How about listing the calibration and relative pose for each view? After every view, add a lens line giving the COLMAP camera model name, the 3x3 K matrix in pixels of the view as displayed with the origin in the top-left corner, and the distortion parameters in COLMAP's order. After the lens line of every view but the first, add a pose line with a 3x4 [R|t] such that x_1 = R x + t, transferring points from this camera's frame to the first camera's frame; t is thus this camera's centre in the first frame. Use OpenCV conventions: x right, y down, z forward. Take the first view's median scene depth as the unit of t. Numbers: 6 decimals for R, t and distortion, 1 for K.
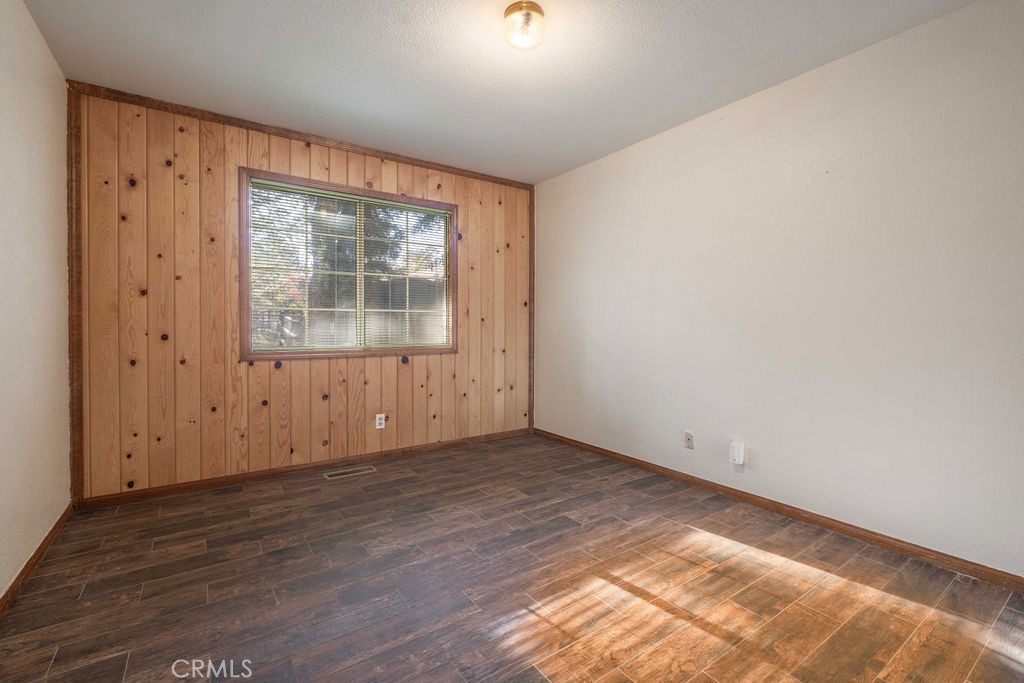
lens RADIAL K [[442.0, 0, 516.7], [0, 442.0, 328.8], [0, 0, 1]] dist [0.000598, 0.000076]
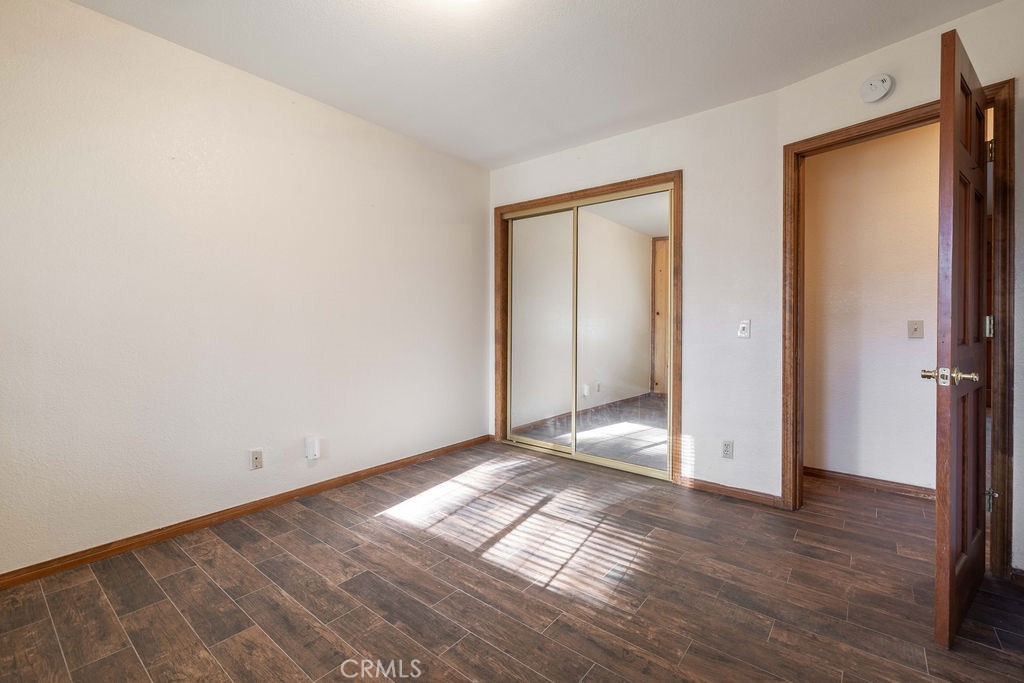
lens RADIAL K [[459.3, 0, 513.1], [0, 459.3, 322.2], [0, 0, 1]] dist [0.000103, 0.000142]
pose [[-0.277045, -0.005034, 0.960844, -0.574230], [0.002012, 0.999981, 0.005819, -0.010296], [-0.960855, 0.003545, -0.277030, 0.773552]]
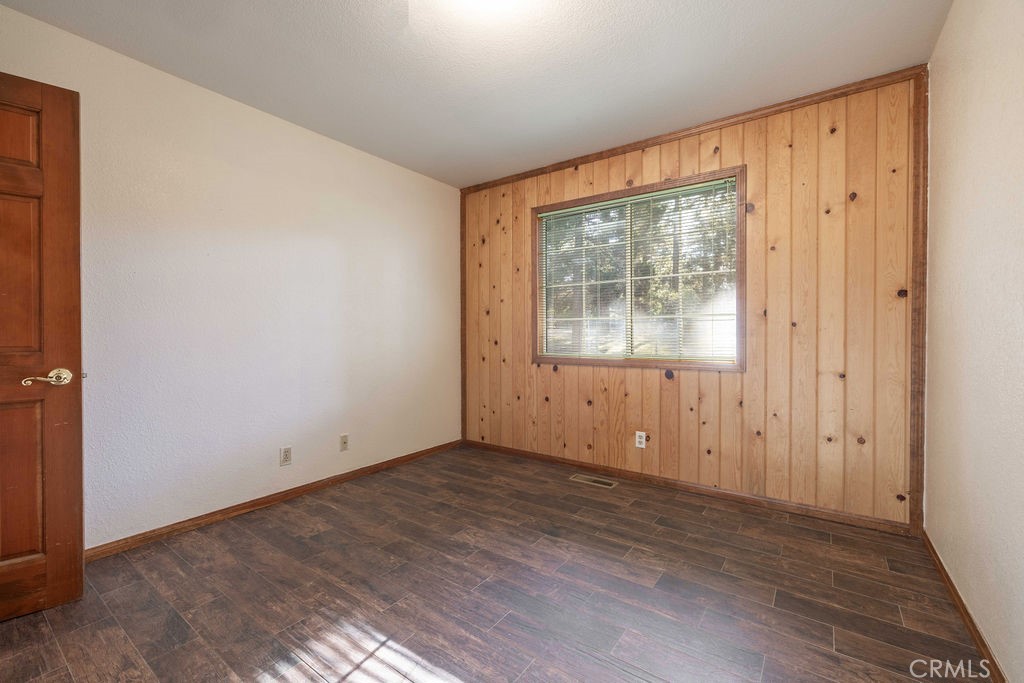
lens RADIAL K [[449.7, 0, 514.0], [0, 449.7, 337.5], [0, 0, 1]] dist [-0.000069, -0.000029]
pose [[0.315562, 0.003595, -0.948898, 0.558941], [-0.004128, 0.999989, 0.002415, -0.001398], [0.948896, 0.003154, 0.315573, 0.533632]]
